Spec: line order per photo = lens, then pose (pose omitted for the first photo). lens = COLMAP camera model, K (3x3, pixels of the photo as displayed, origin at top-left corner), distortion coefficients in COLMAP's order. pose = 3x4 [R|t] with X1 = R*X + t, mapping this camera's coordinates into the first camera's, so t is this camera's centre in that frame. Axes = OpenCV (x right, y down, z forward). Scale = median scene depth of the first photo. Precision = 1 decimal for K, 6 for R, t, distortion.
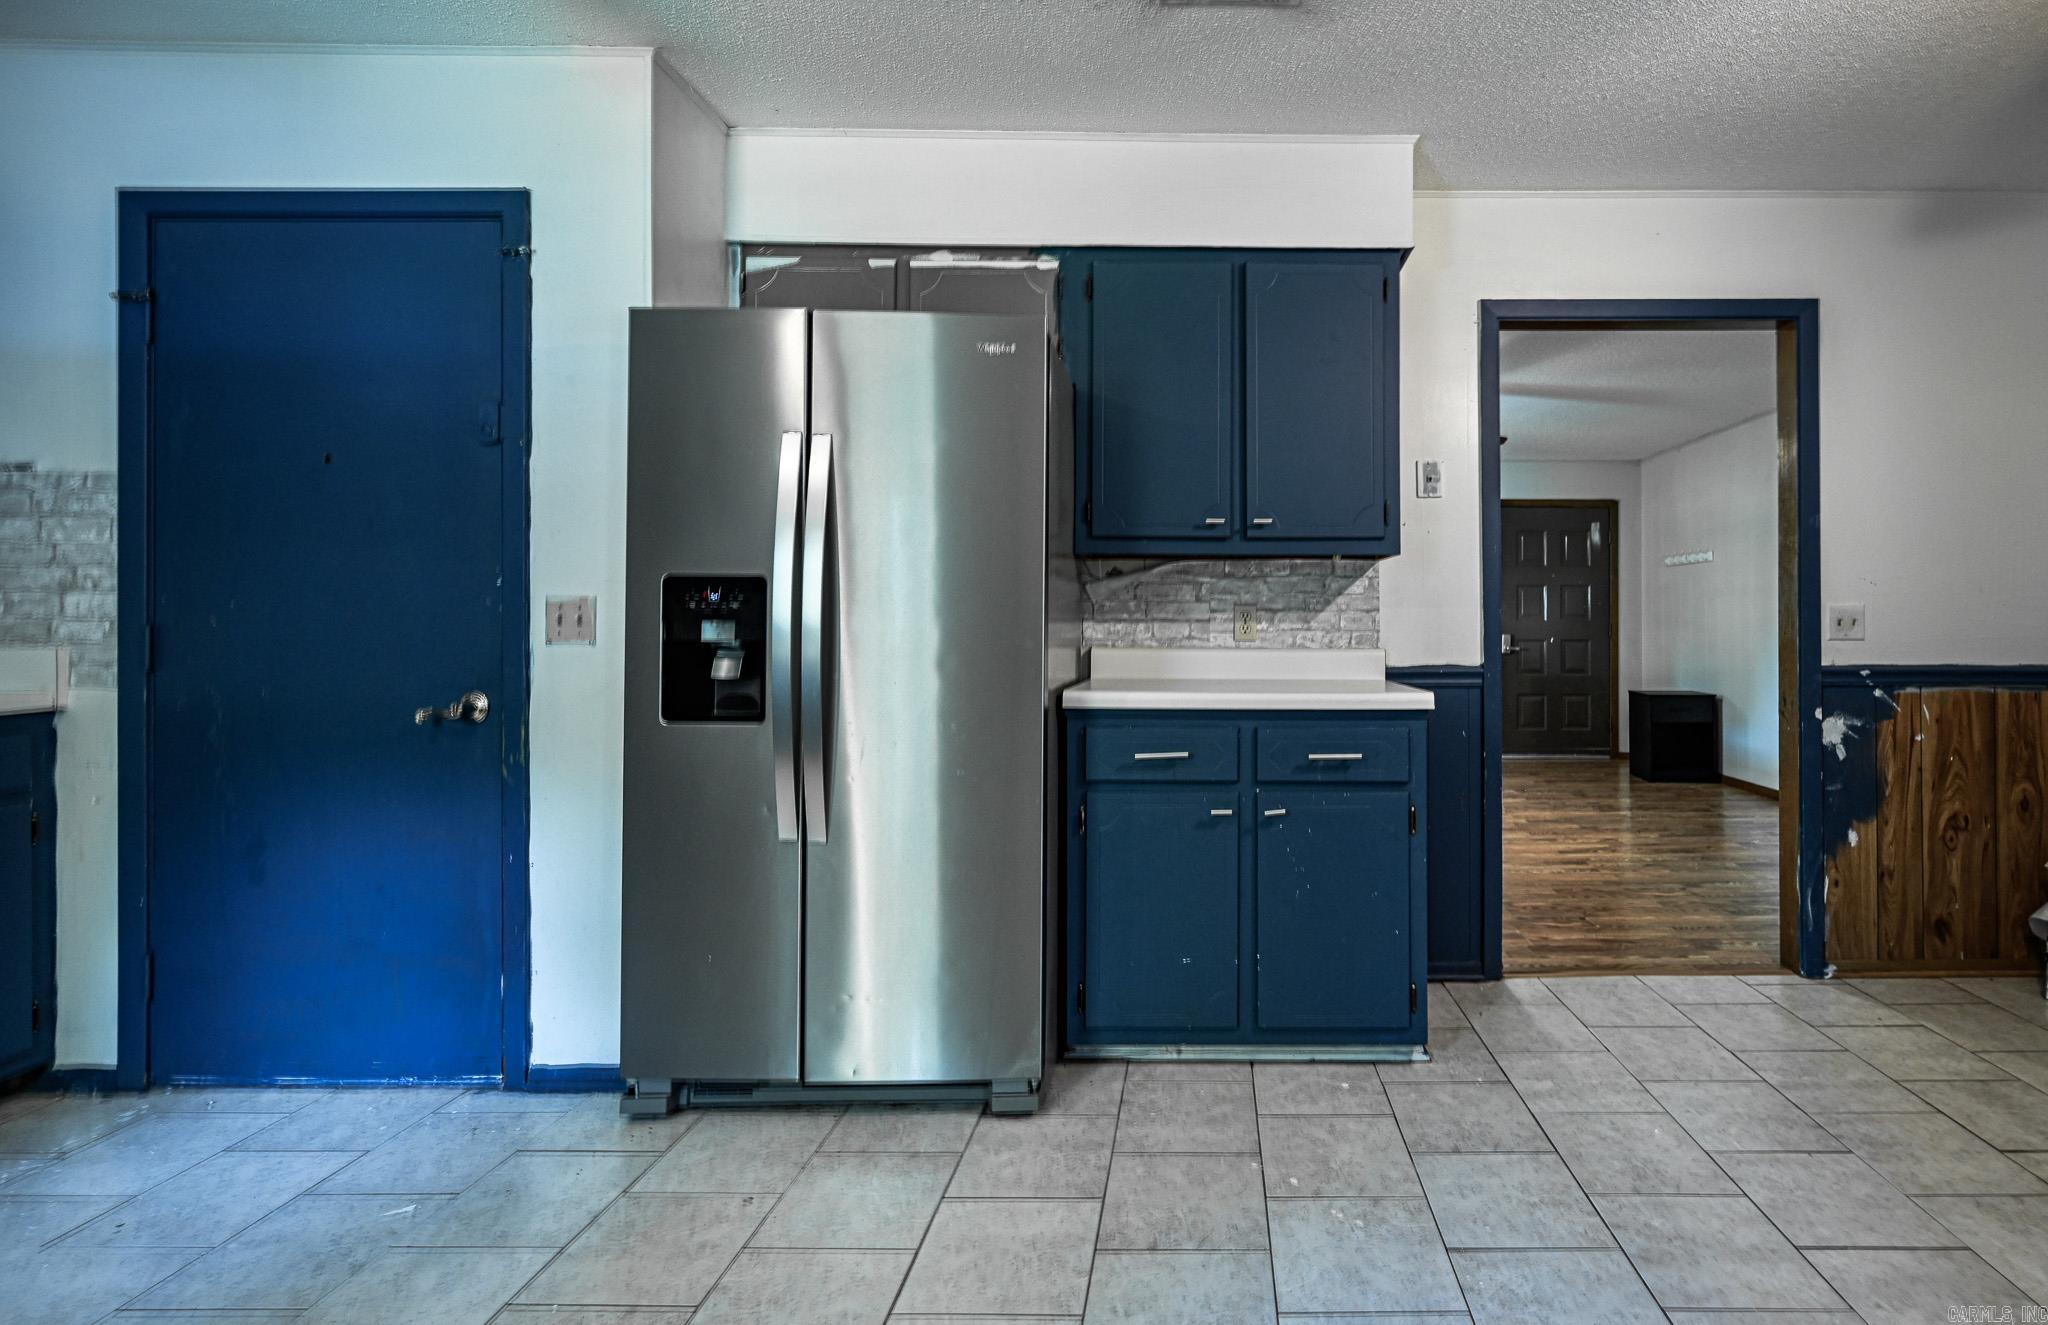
lens RADIAL K [[964.0, 0, 1224.5], [0, 964.0, 615.0], [0, 0, 1]] dist [-0.002246, -0.000708]
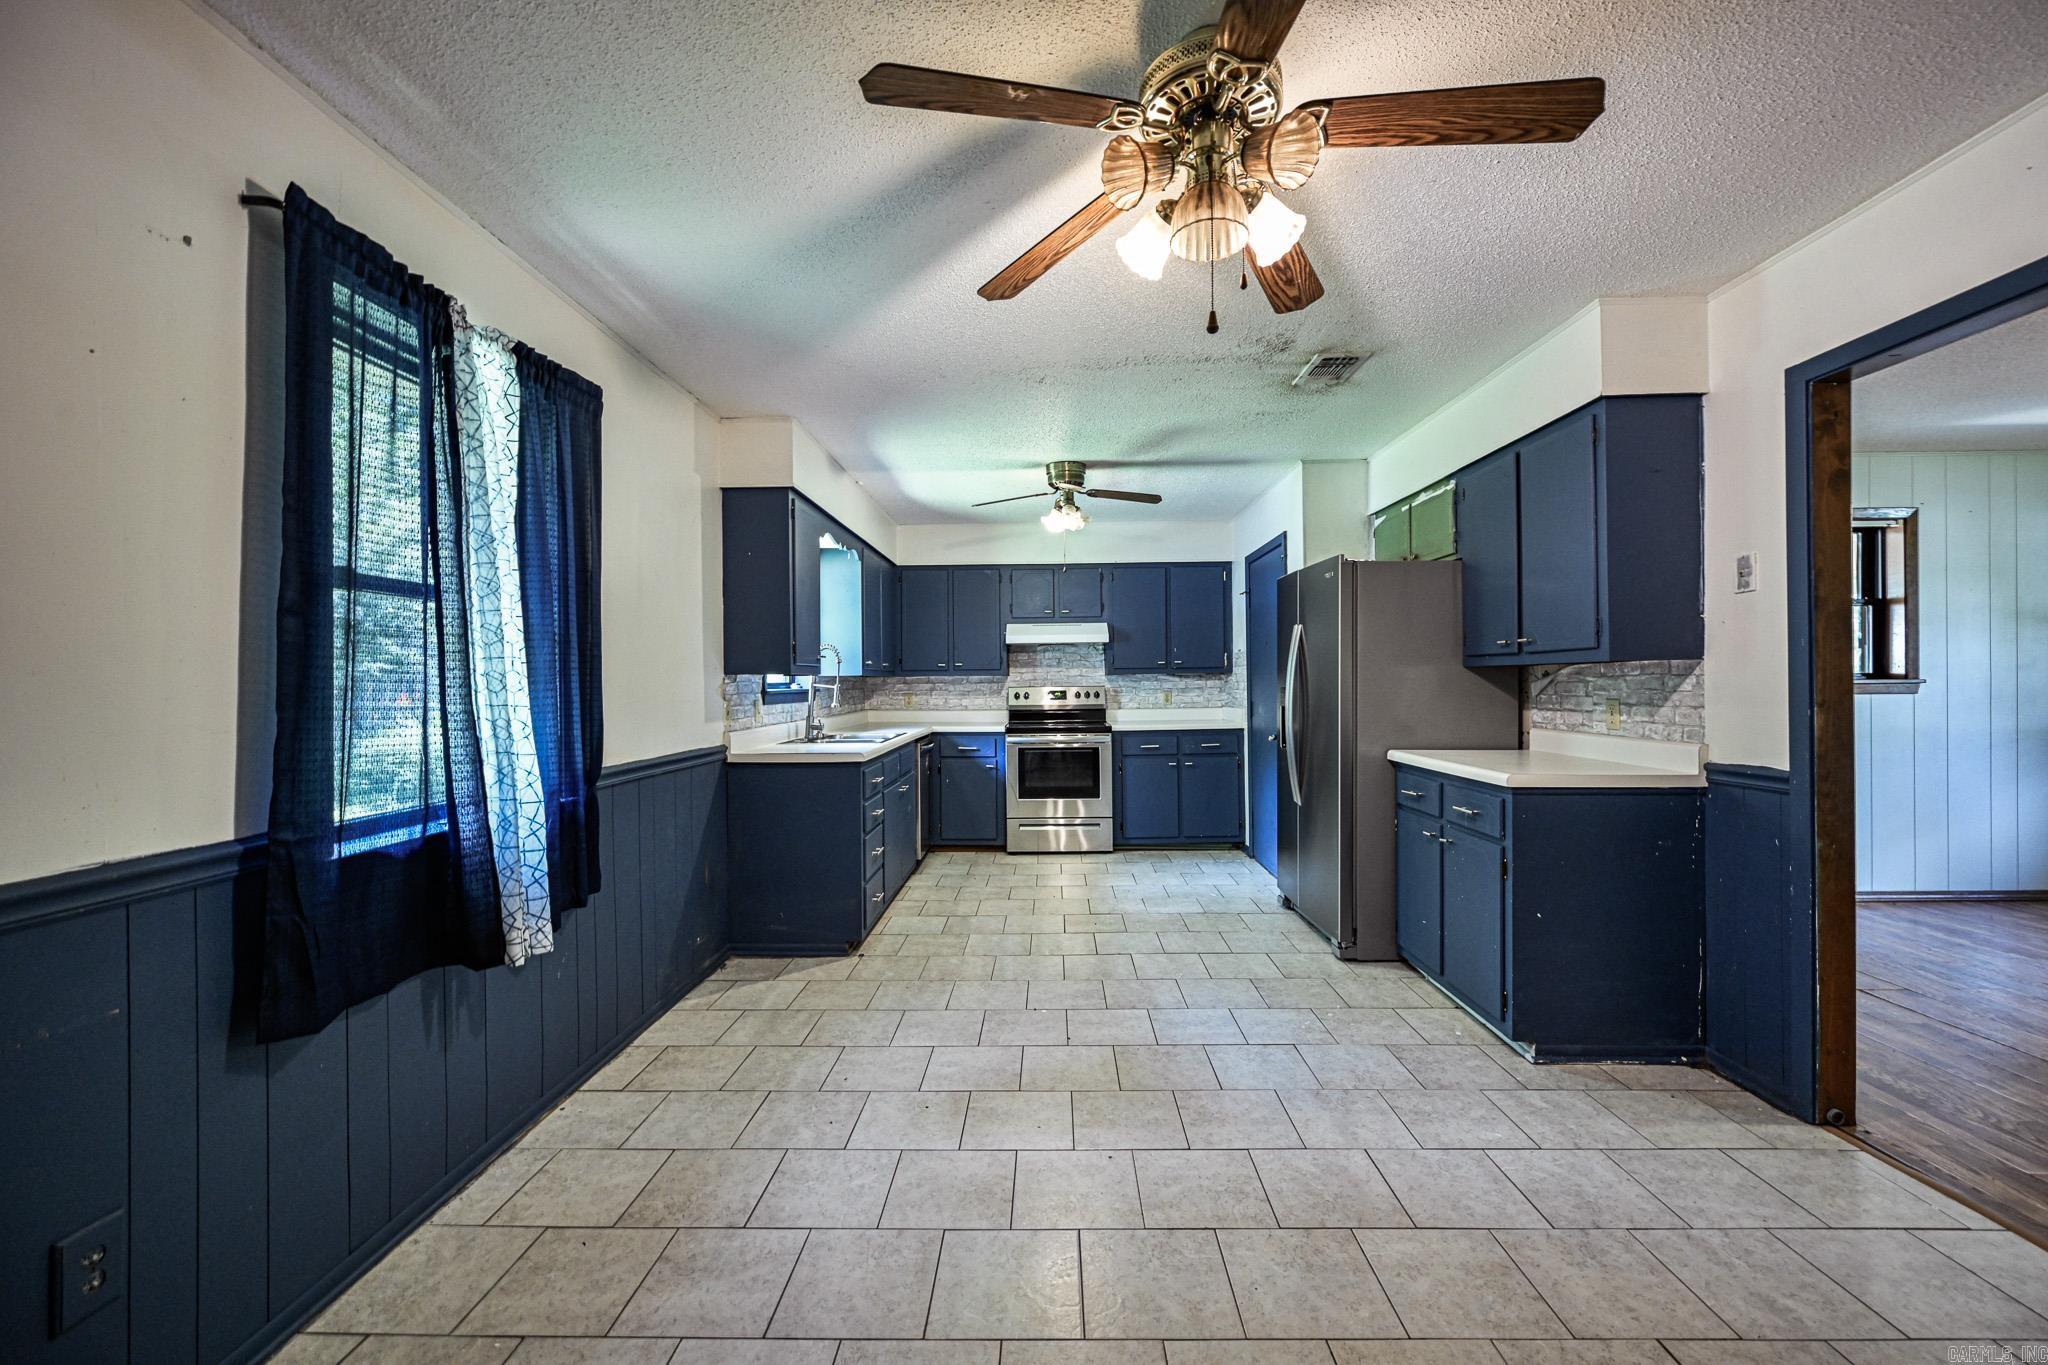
lens RADIAL K [[817.9, 0, 1021.2], [0, 817.9, 684.0], [0, 0, 1]] dist [0.008110, -0.000402]
pose [[-0.044779, 0.000074, -0.998997, 1.390848], [0.017347, 0.999849, -0.000704, -0.054147], [0.998846, -0.017362, -0.044774, 0.394465]]
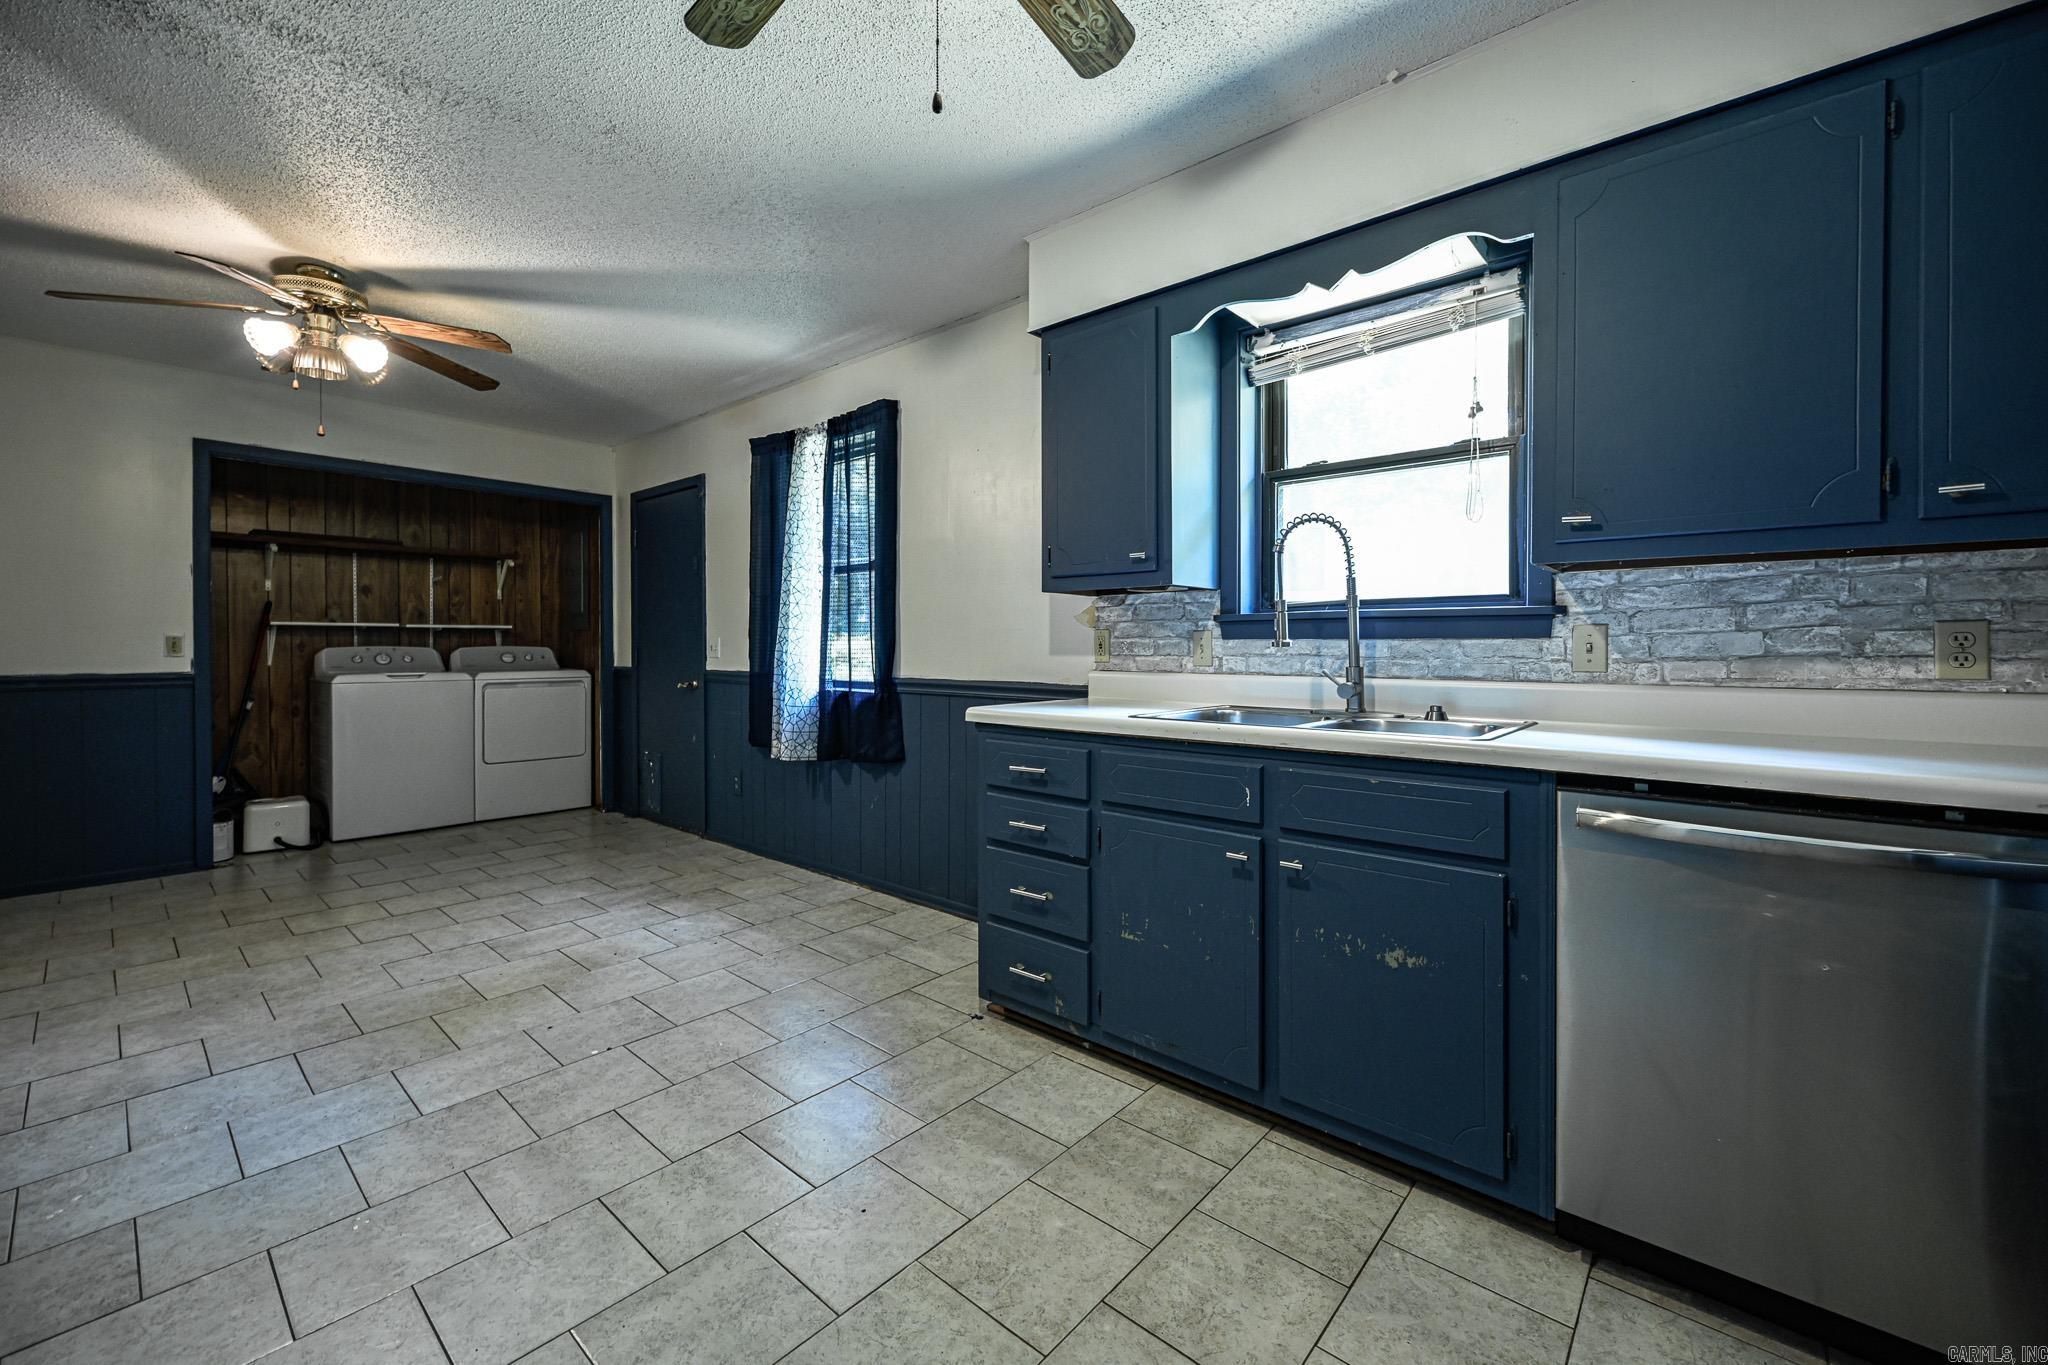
lens RADIAL K [[817.9, 0, 1031.4], [0, 817.9, 653.2], [0, 0, 1]] dist [0.008110, -0.000402]
pose [[-0.748001, -0.007622, 0.663653, -0.850804], [-0.005713, 0.999971, 0.005046, -0.004801], [-0.663673, -0.000017, -0.748023, 0.729541]]
